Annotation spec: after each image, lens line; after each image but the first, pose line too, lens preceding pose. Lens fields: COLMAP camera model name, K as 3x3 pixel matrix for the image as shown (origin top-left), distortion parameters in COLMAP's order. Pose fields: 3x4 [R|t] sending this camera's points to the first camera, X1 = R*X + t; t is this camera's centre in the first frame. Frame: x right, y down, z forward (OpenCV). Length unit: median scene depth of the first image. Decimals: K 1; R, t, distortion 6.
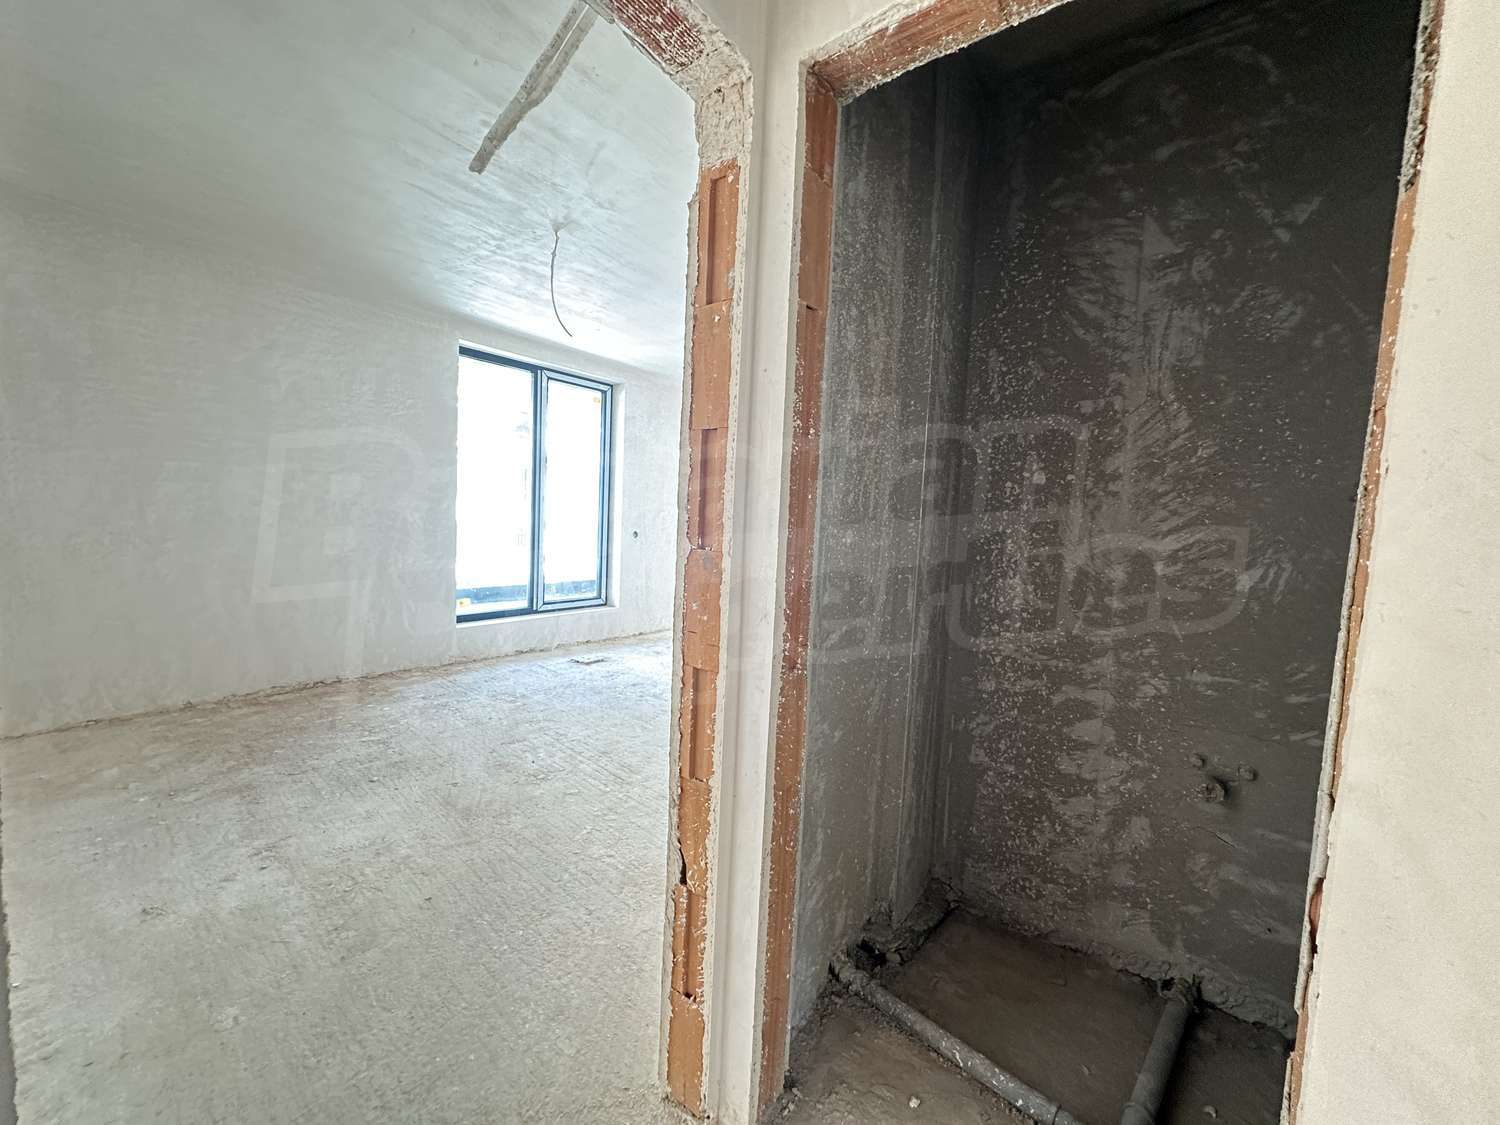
lens RADIAL K [[604.6, 0, 754.2], [0, 604.6, 564.6], [0, 0, 1]] dist [-0.002835, -0.000415]
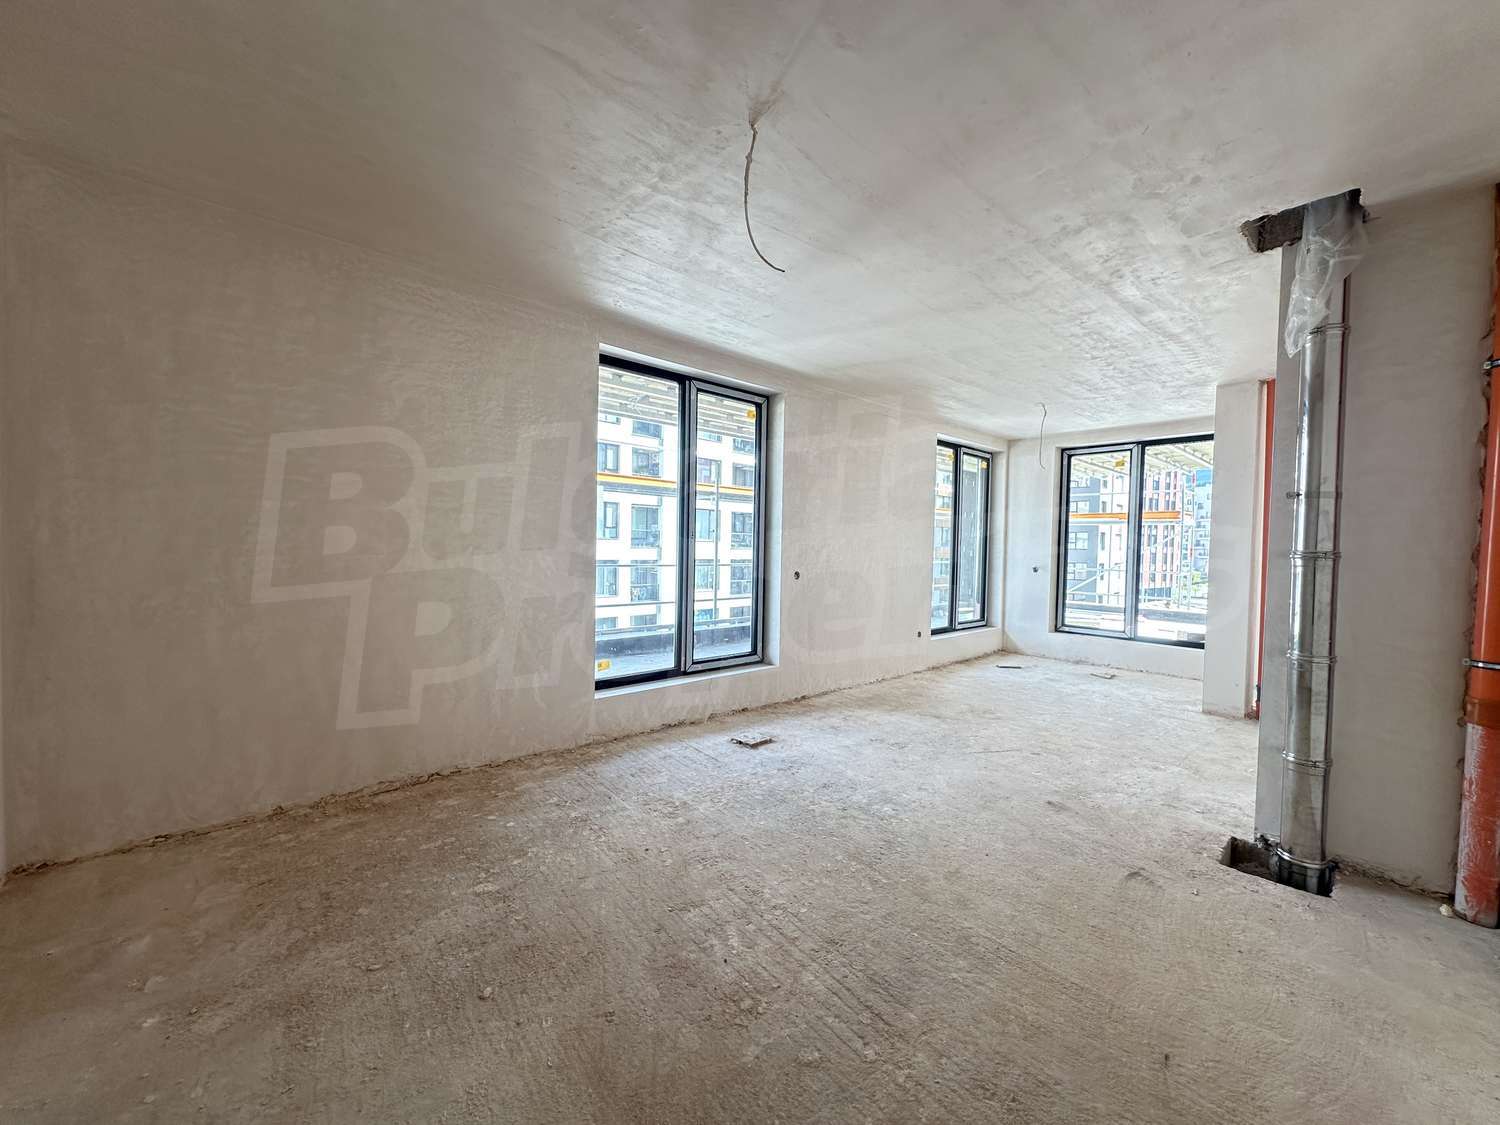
lens RADIAL K [[604.6, 0, 755.7], [0, 604.6, 564.5], [0, 0, 1]] dist [-0.002835, -0.000415]
pose [[0.984136, -0.021490, -0.176110, -0.164967], [0.011924, 0.998404, -0.055200, -0.030379], [0.177015, 0.052224, 0.982822, 0.288231]]
